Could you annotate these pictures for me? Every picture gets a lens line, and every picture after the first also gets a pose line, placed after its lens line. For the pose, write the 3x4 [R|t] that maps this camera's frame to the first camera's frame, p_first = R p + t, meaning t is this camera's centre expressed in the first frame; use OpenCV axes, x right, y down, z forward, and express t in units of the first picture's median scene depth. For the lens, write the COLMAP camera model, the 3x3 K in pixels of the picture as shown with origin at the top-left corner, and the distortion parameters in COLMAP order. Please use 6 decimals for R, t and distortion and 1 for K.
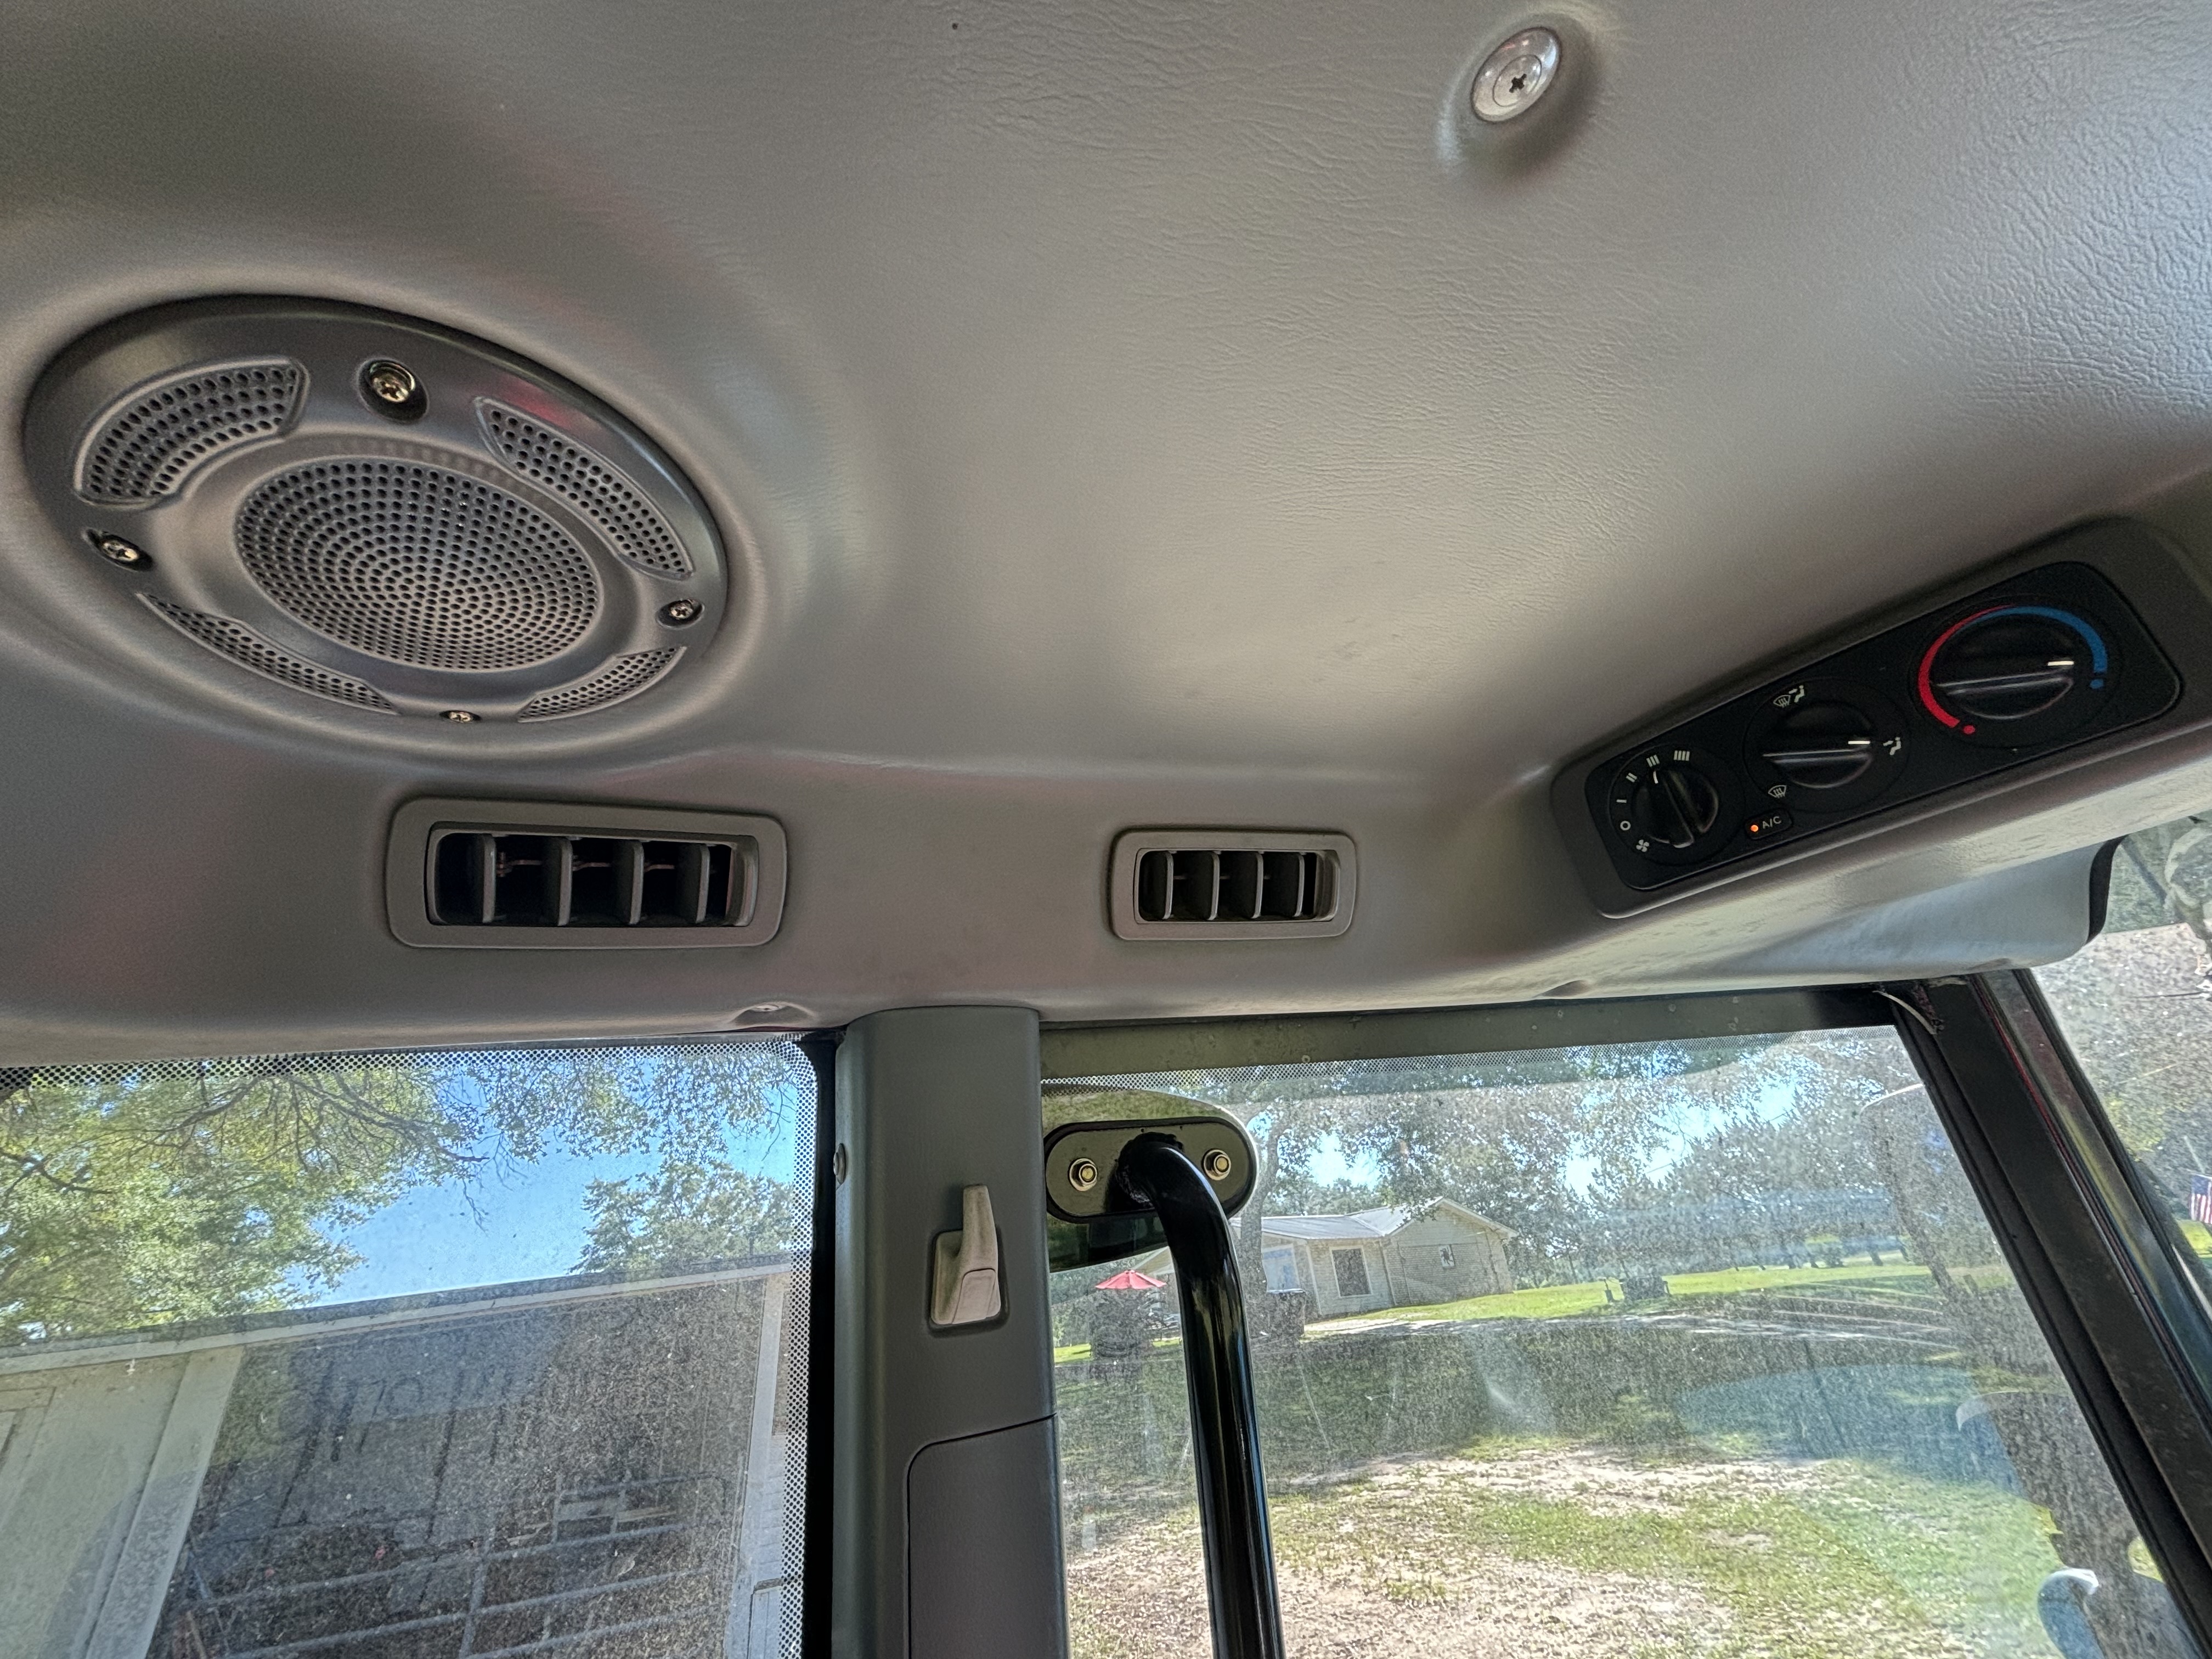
lens RADIAL K [[928.8, 0, 1106.0], [0, 928.8, 829.5], [0, 0, 1]] dist [0.015115, 0.000167]
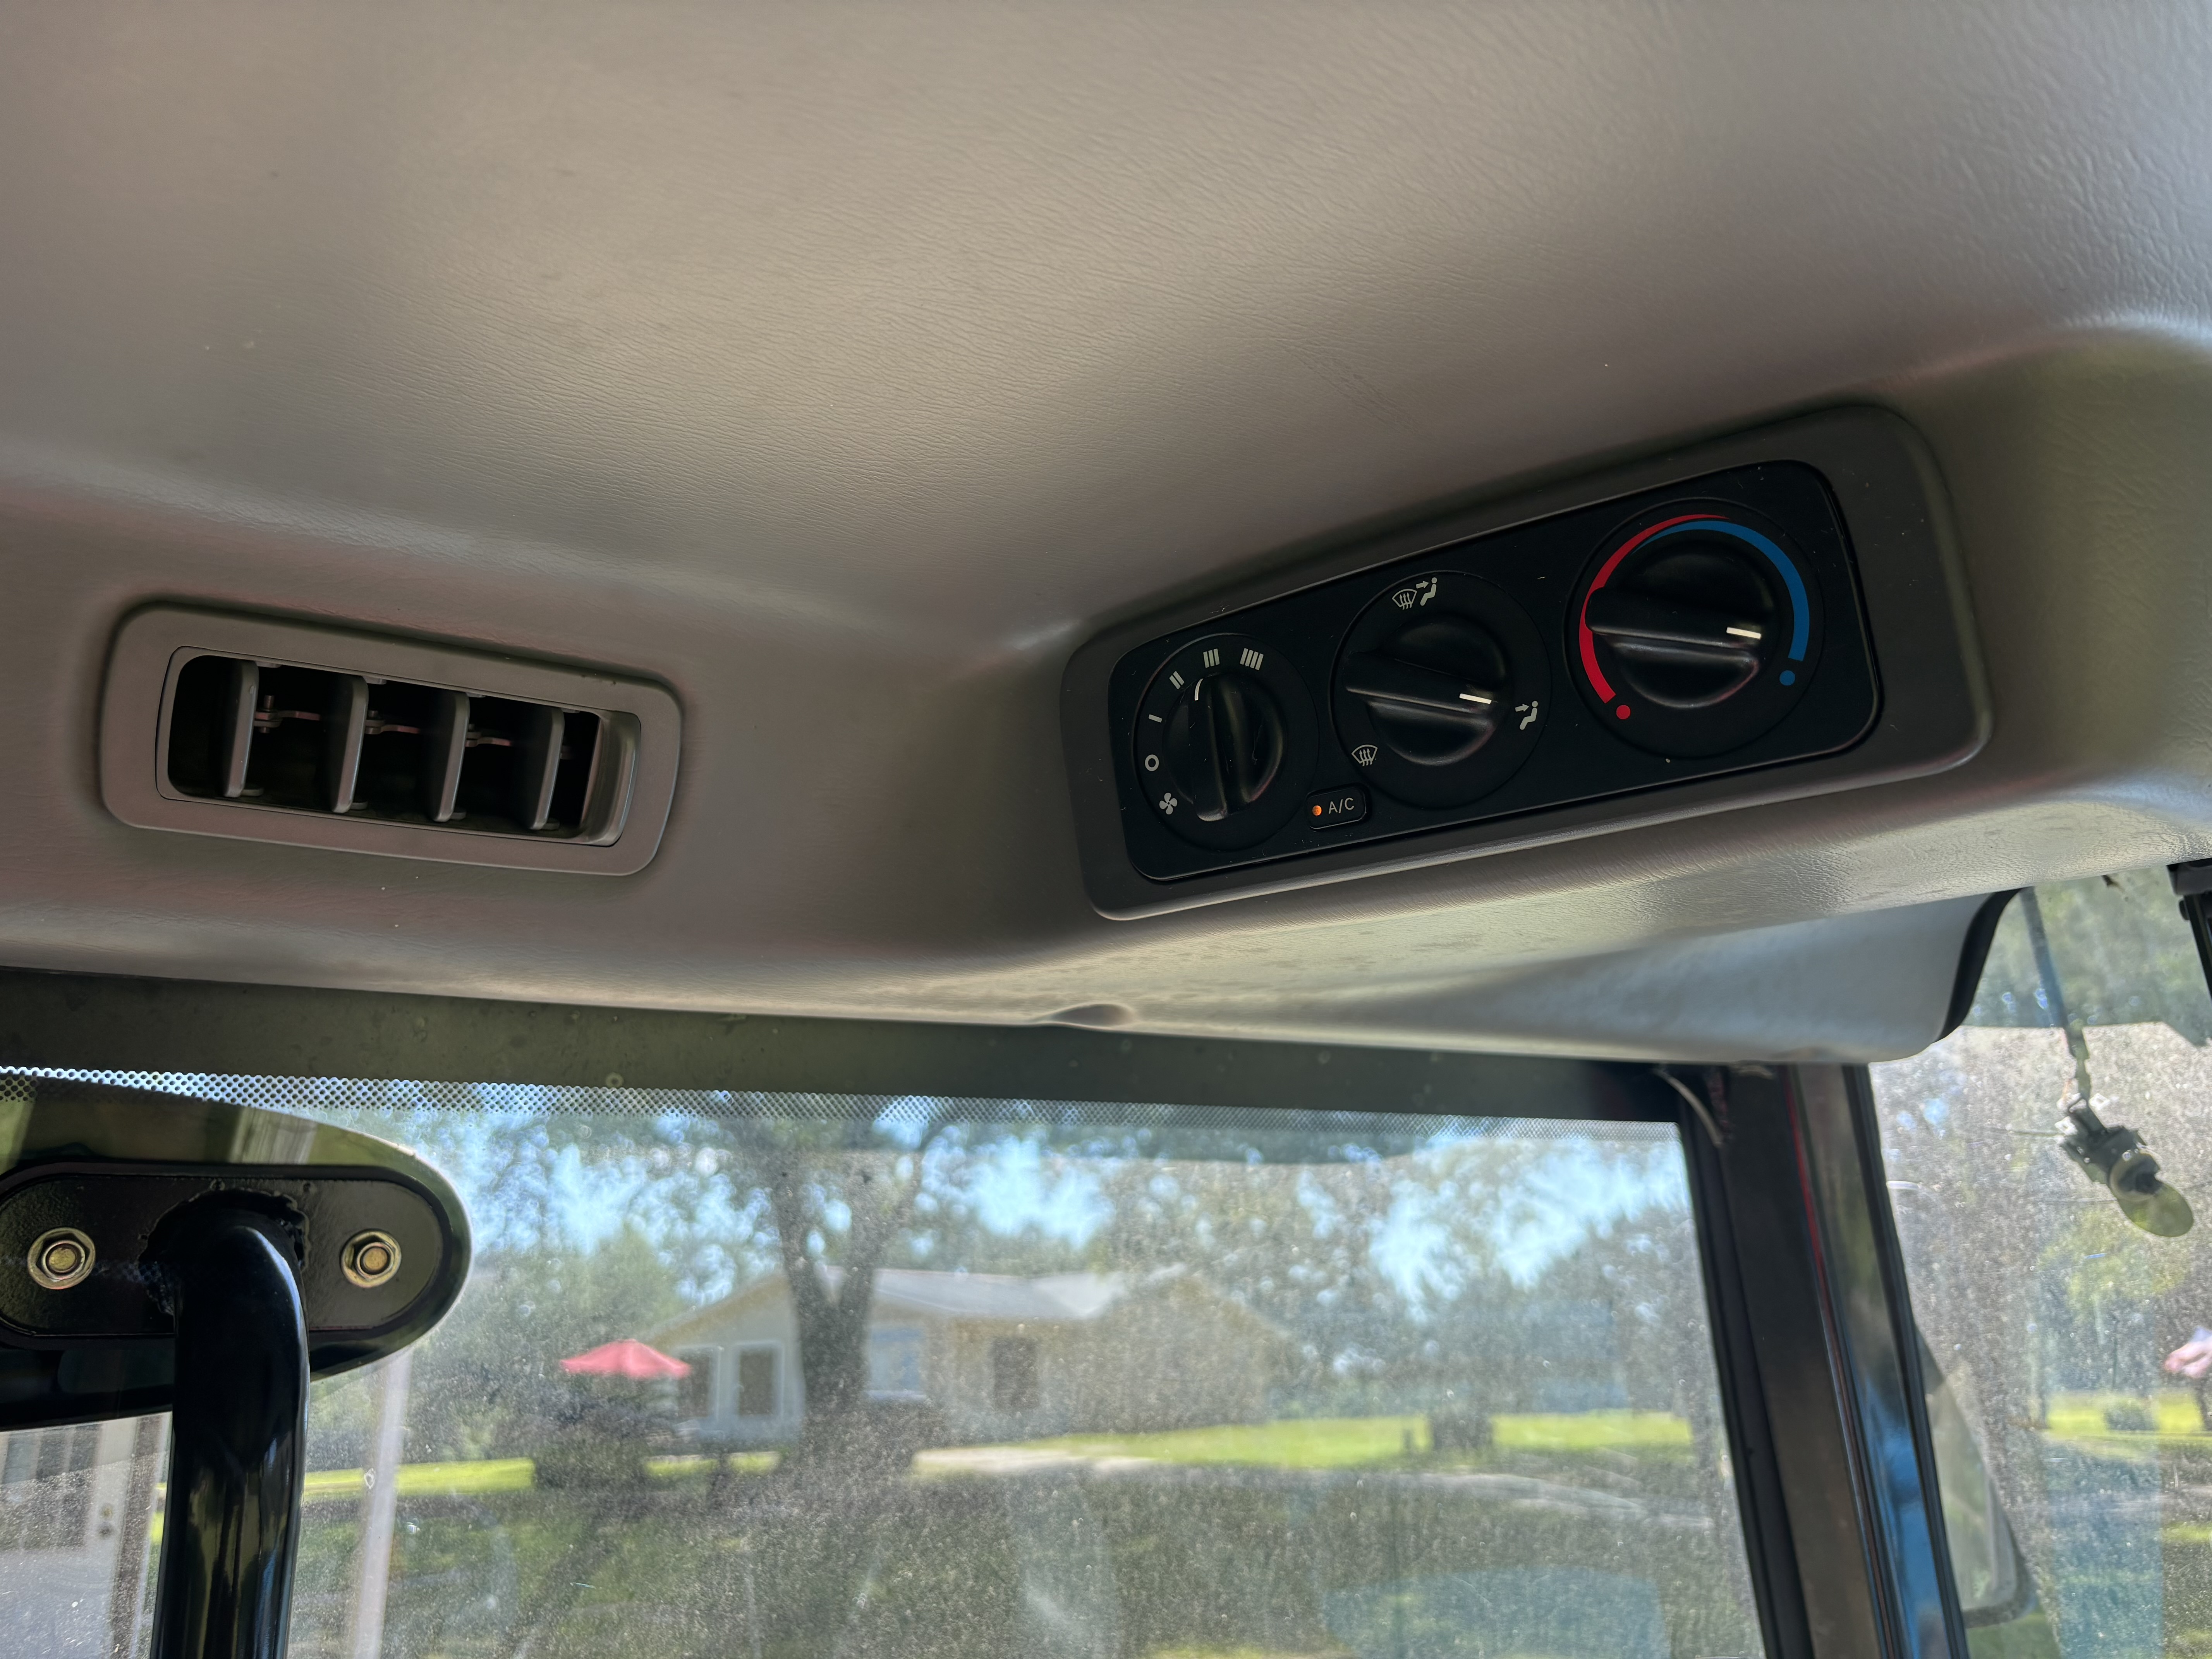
lens RADIAL K [[1713.5, 0, 1106.0], [0, 1713.5, 829.5], [0, 0, 1]] dist [0.087449, -0.162460]
pose [[0.959790, 0.153936, 0.234750, 0.242030], [-0.186844, 0.974410, 0.124960, -0.071729], [-0.209507, -0.163797, 0.963990, 0.012534]]
